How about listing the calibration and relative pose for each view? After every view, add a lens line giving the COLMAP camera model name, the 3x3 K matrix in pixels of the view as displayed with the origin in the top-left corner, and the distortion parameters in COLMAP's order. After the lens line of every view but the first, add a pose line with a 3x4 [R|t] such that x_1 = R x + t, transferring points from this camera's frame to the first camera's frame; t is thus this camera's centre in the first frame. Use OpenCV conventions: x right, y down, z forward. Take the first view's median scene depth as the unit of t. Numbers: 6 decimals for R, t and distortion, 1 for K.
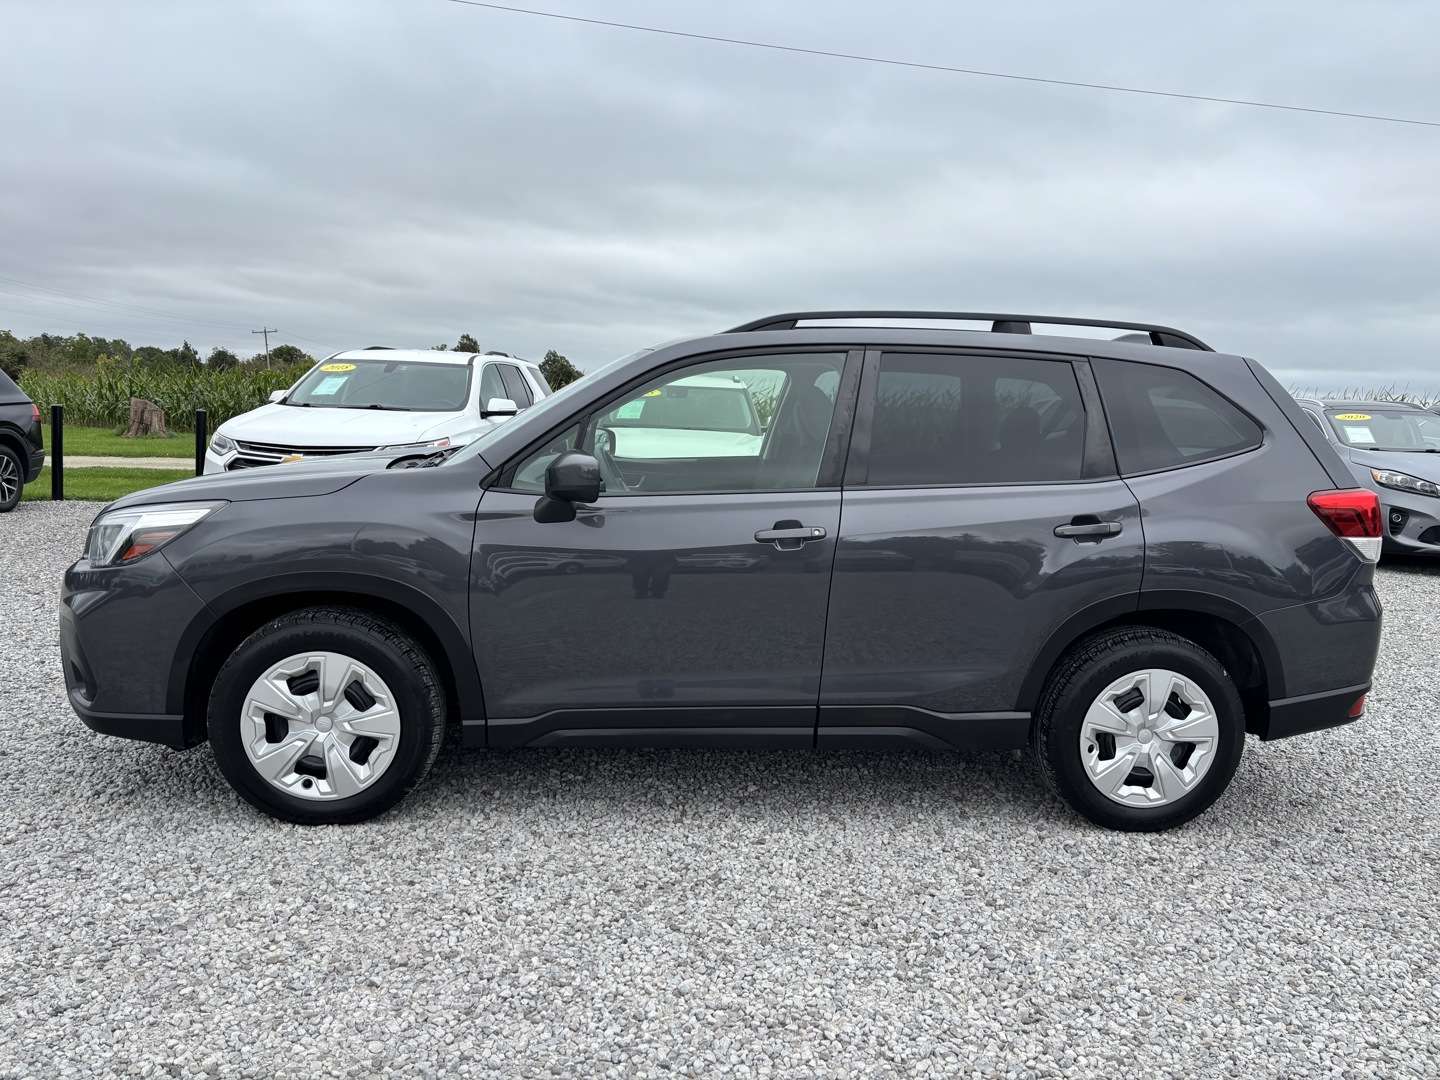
lens RADIAL K [[1105.1, 0, 720.0], [0, 1105.1, 540.0], [0, 0, 1]] dist [0.002094, -0.004322]
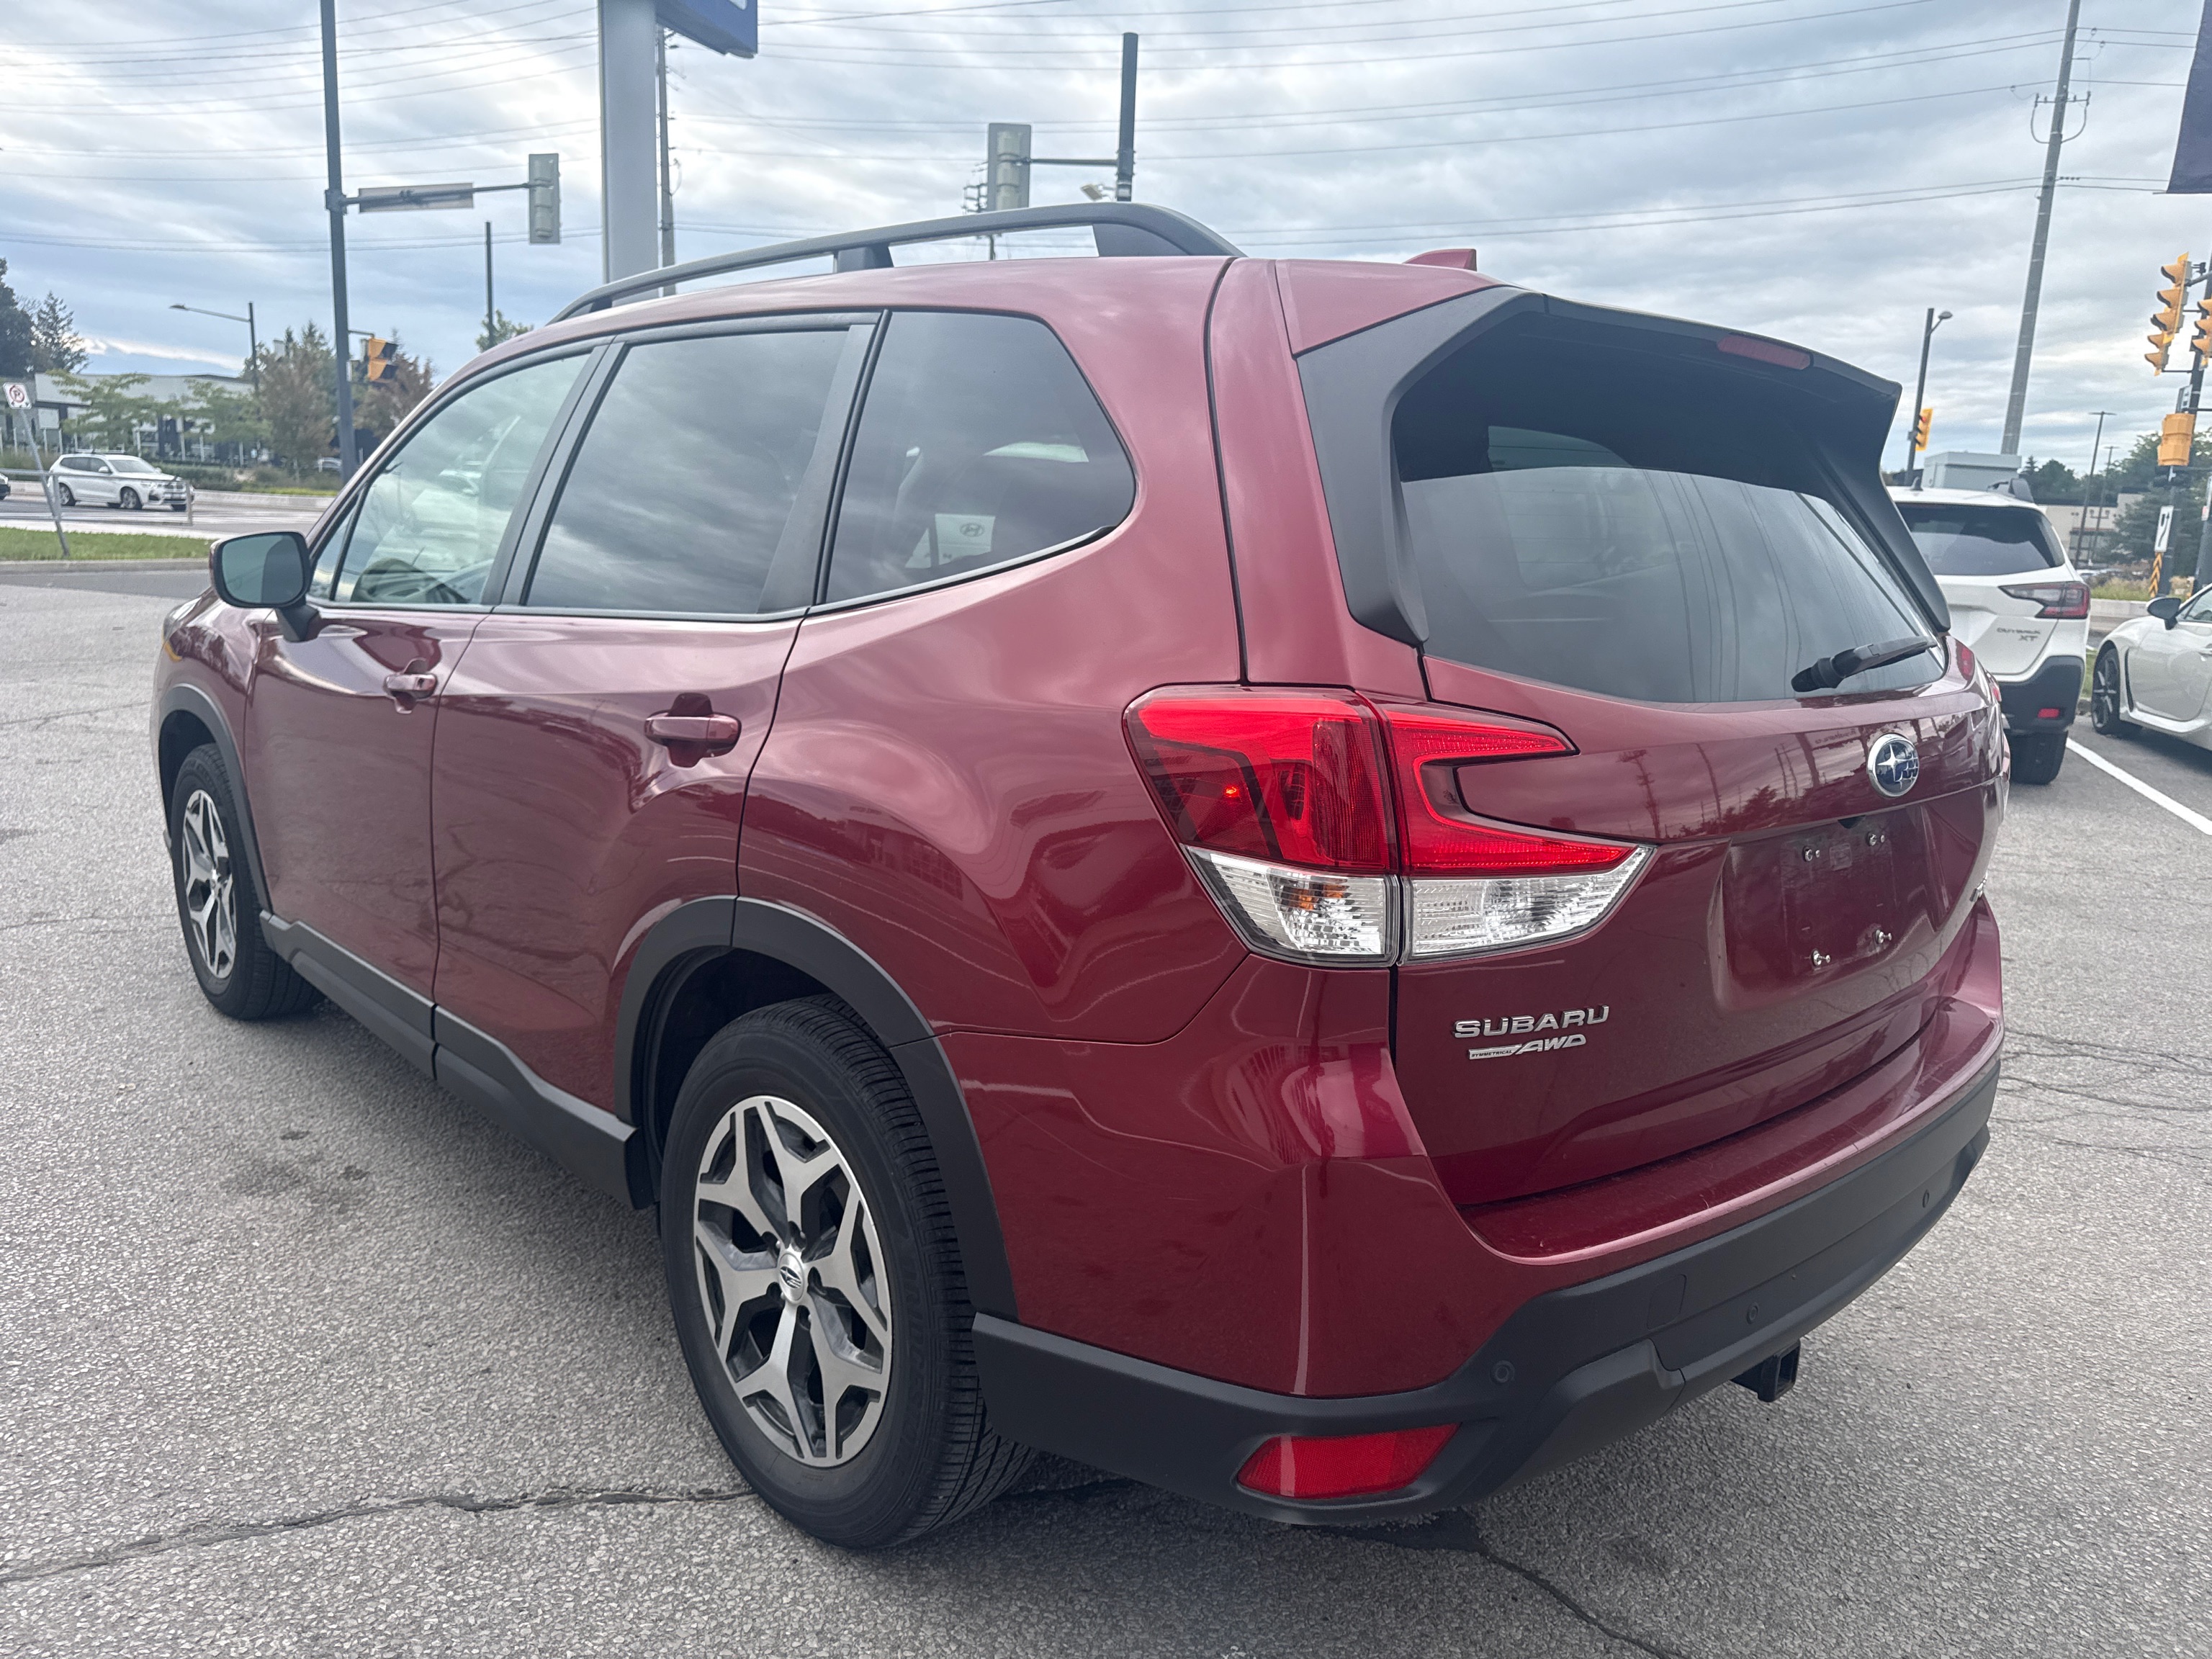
lens RADIAL K [[1697.5, 0, 1106.0], [0, 1697.5, 829.5], [0, 0, 1]] dist [0.002094, -0.004322]
pose [[0.575638, 0.127532, -0.807698, 0.987985], [-0.143305, 0.988210, 0.053903, -0.028977], [0.805049, 0.084719, 0.587127, 0.790242]]
